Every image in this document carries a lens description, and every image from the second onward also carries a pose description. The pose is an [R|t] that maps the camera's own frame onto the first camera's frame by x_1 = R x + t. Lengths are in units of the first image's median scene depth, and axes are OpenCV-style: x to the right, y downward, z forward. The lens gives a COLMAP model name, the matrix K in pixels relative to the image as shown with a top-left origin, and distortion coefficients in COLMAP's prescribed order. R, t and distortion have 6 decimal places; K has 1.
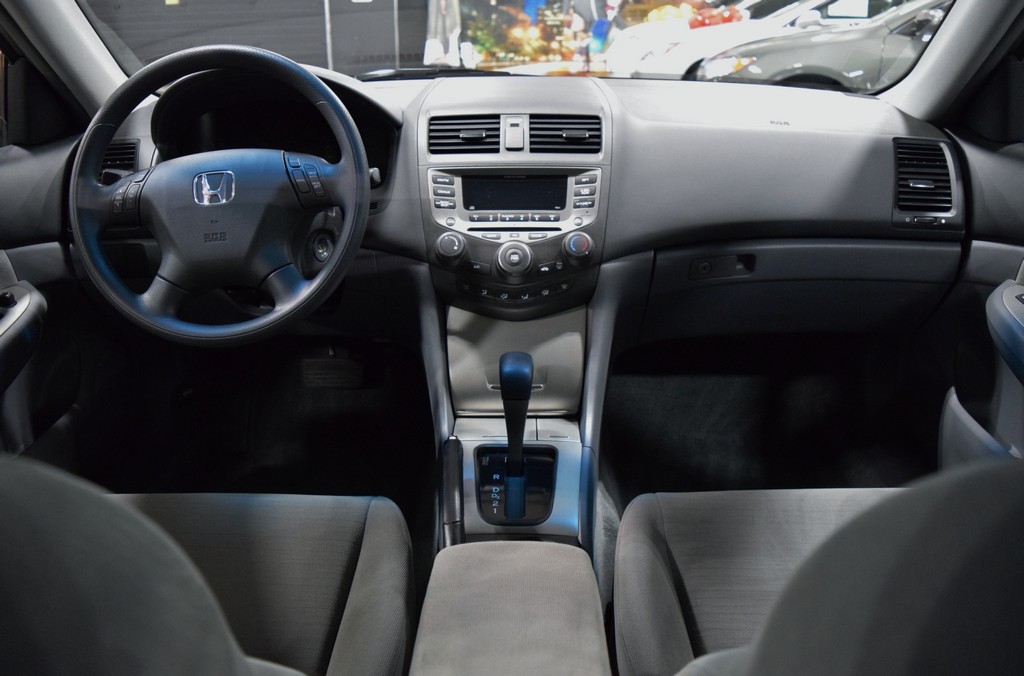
lens RADIAL K [[804.1, 0, 512.0], [0, 804.1, 338.0], [0, 0, 1]] dist [-0.076651, 0.002679]
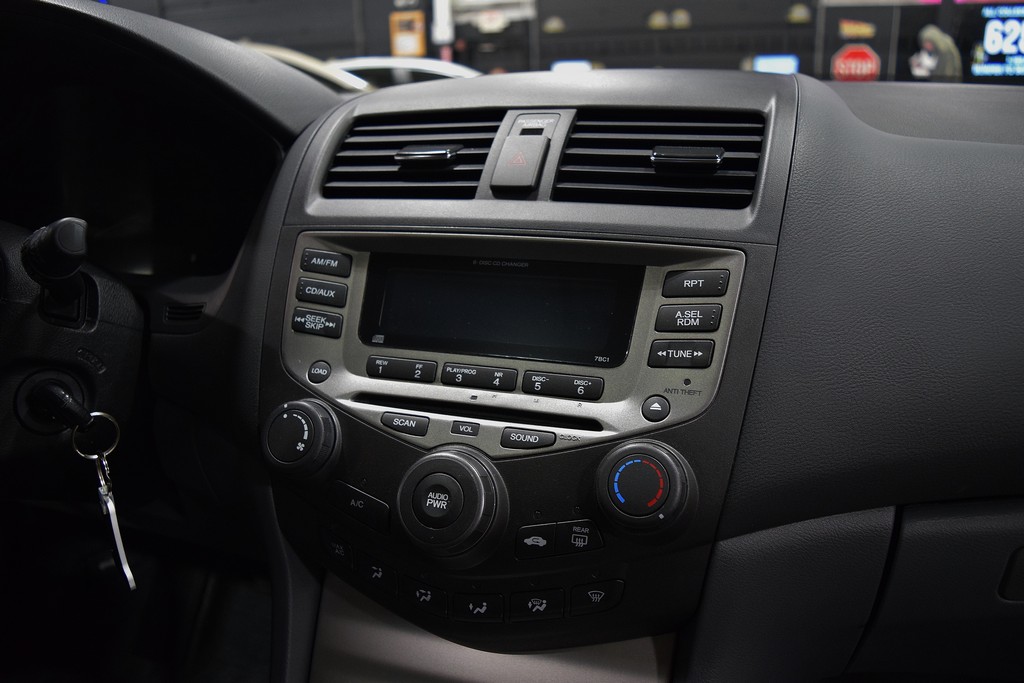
lens RADIAL K [[799.2, 0, 514.5], [0, 799.2, 336.0], [0, 0, 1]] dist [-0.076610, 0.005672]
pose [[0.947234, 0.081451, -0.310022, 0.126185], [-0.113542, 0.989727, -0.086884, -0.138141], [0.299760, 0.117500, 0.946751, 0.663448]]
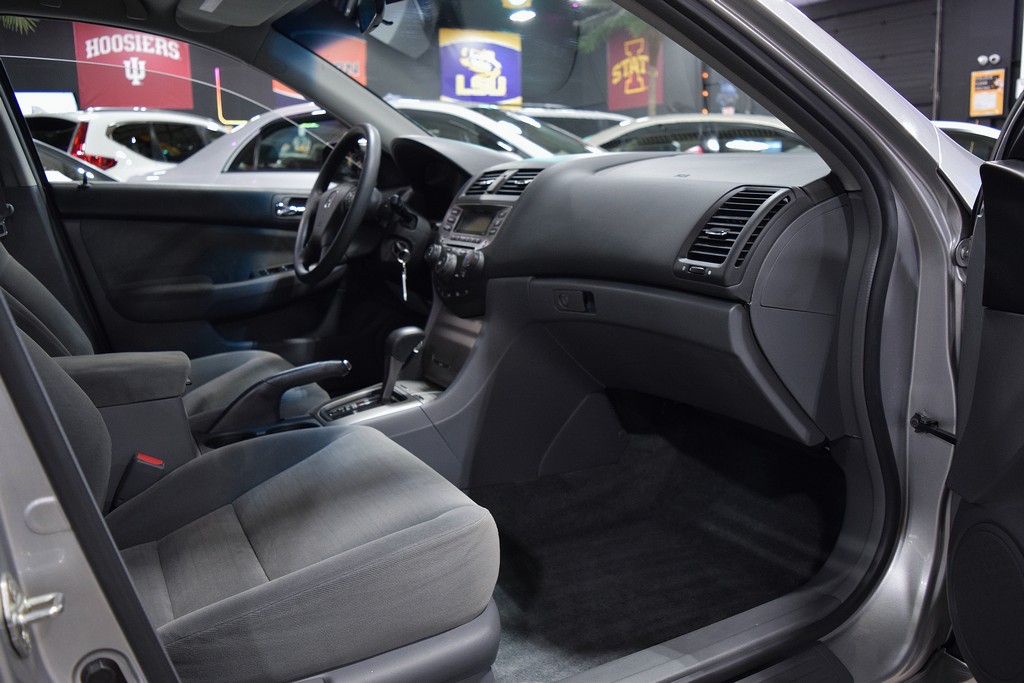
lens RADIAL K [[799.2, 0, 514.5], [0, 799.2, 336.0], [0, 0, 1]] dist [-0.076610, 0.005672]
pose [[0.490831, 0.158177, -0.856776, 1.222395], [-0.304345, 0.952561, 0.001507, -0.021408], [0.816370, 0.260015, 0.515687, 0.412359]]
